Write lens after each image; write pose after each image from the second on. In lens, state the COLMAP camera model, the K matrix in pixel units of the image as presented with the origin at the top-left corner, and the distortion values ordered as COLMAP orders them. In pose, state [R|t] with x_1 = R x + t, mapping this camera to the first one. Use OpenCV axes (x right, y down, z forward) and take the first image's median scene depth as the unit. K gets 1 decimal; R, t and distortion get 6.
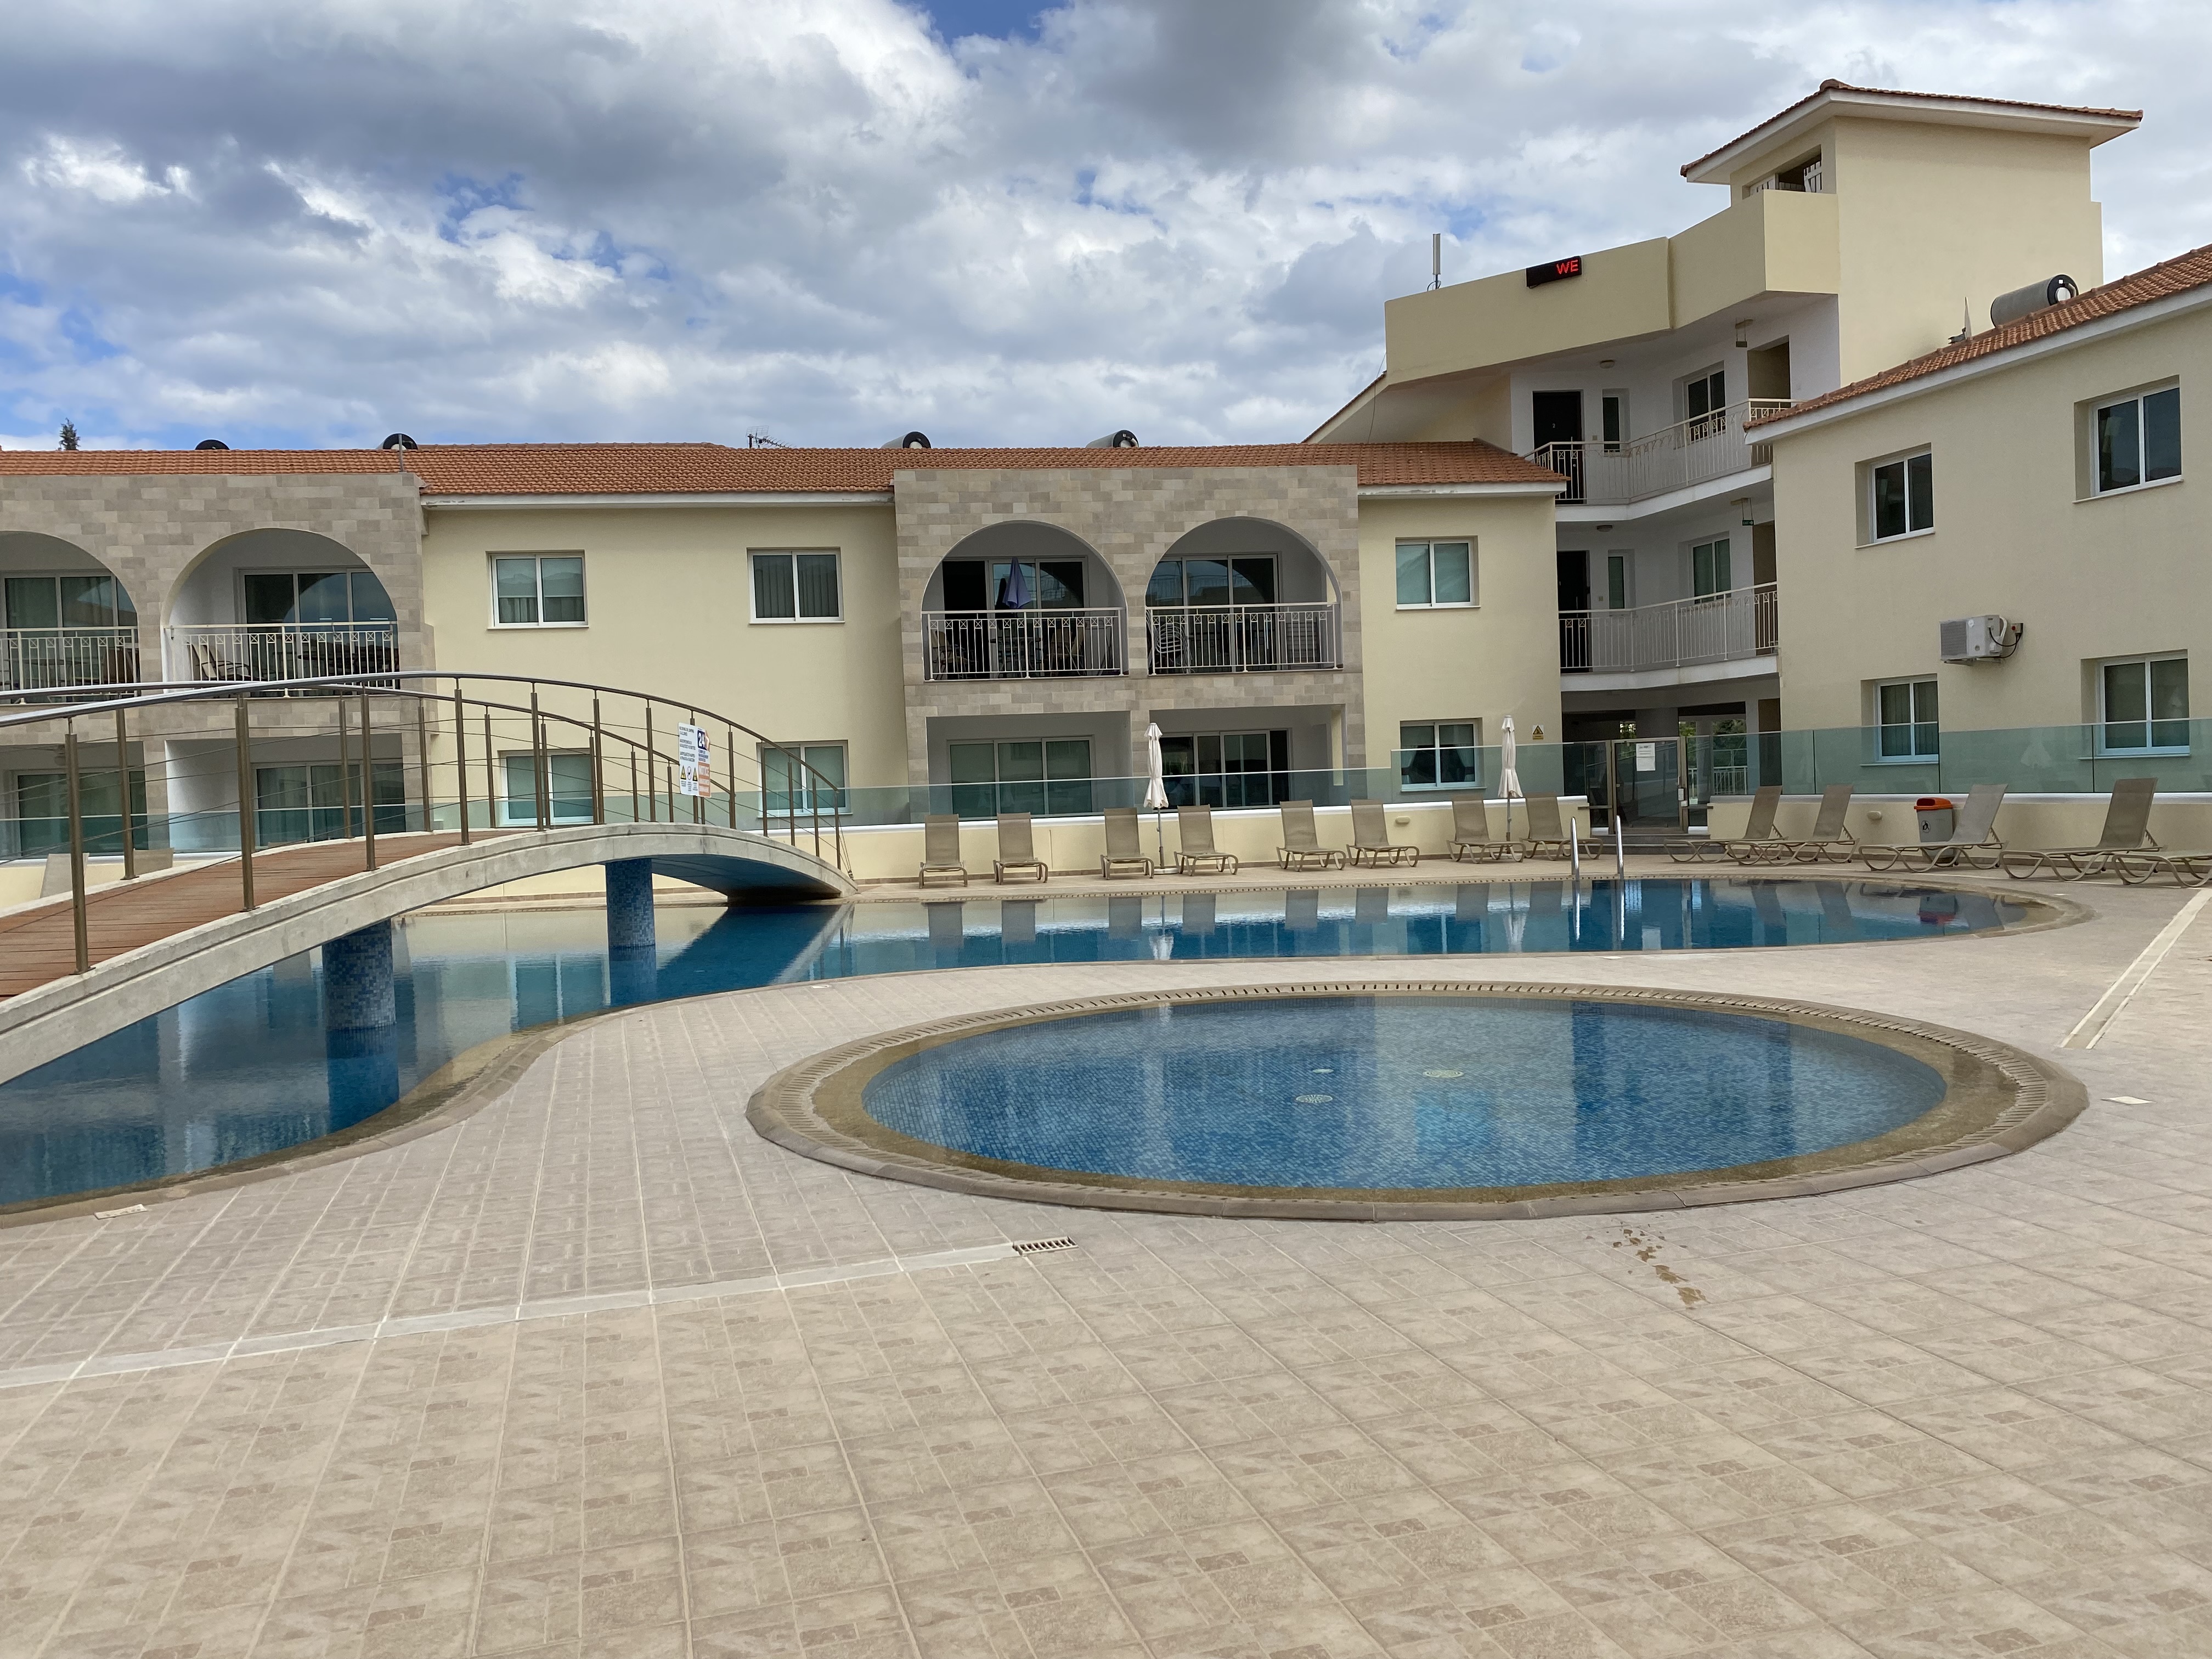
lens RADIAL K [[1738.9, 0, 1106.0], [0, 1738.9, 829.5], [0, 0, 1]] dist [0.043652, -0.077484]
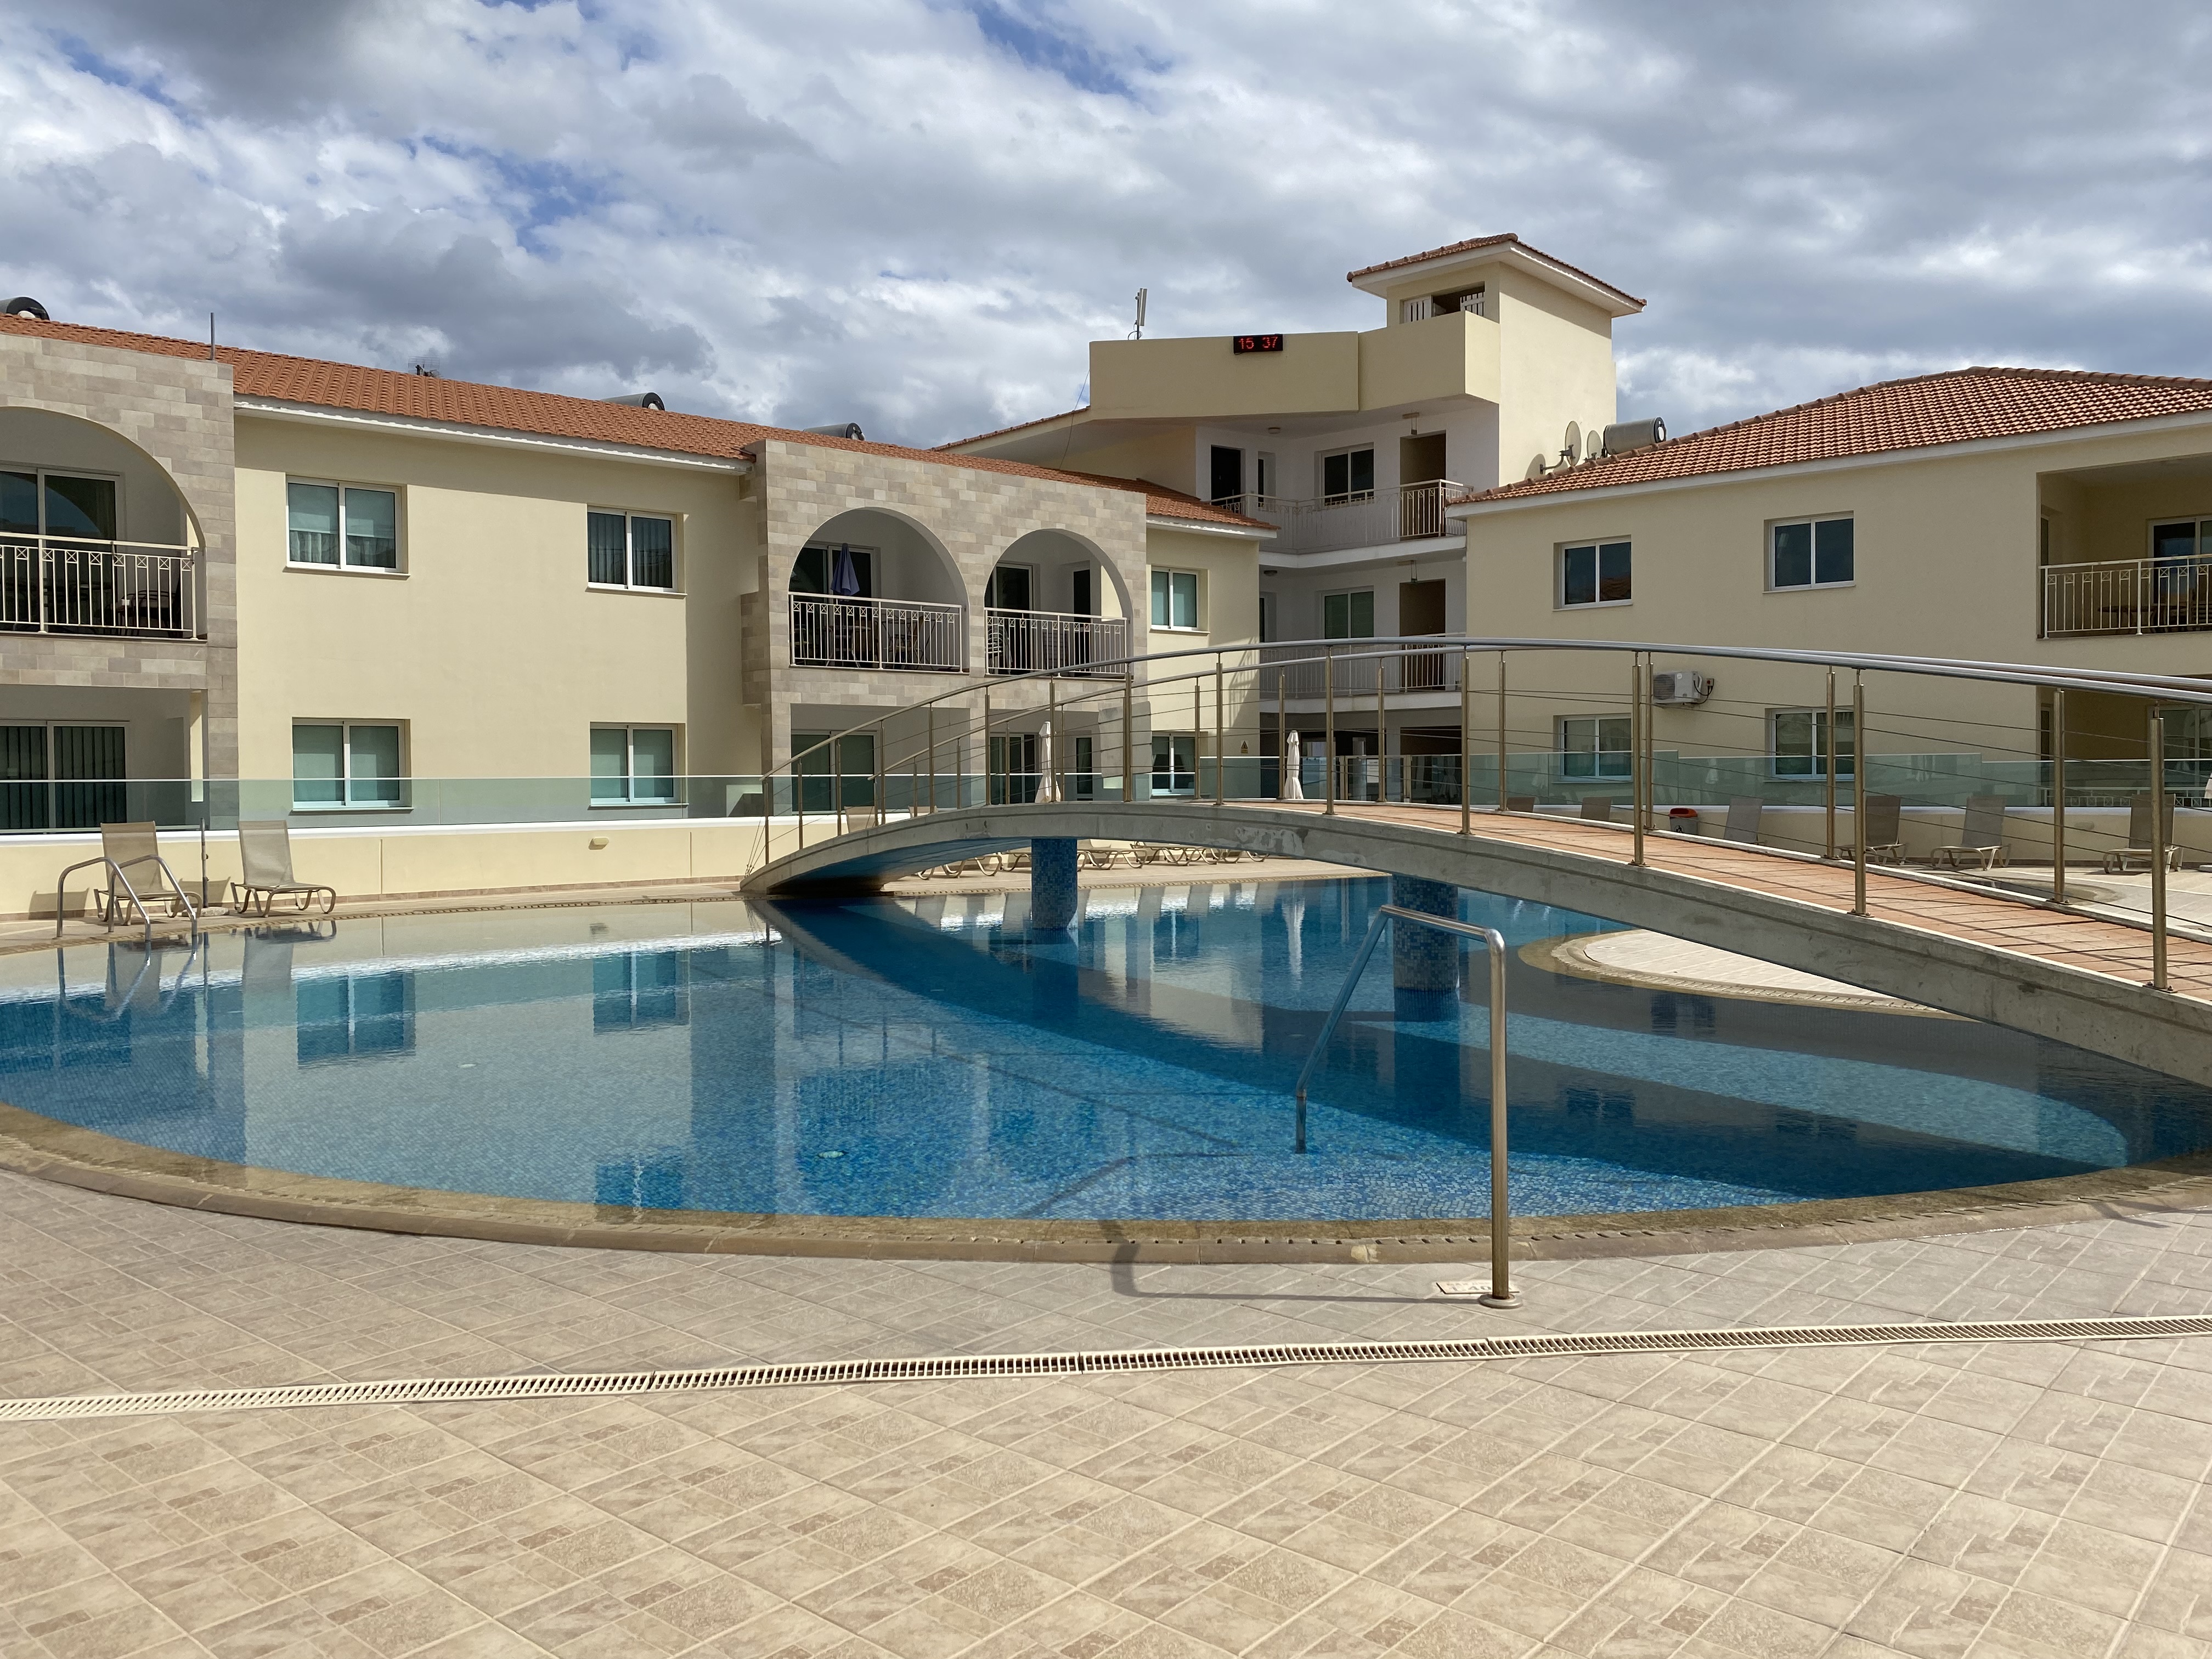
lens RADIAL K [[1677.4, 0, 1197.0], [0, 1677.4, 823.7], [0, 0, 1]] dist [0.040713, -0.086623]
pose [[0.838115, 0.015596, 0.545271, -0.408402], [-0.008317, 0.999840, -0.015815, 0.013012], [-0.545431, 0.008720, 0.838110, 0.112400]]
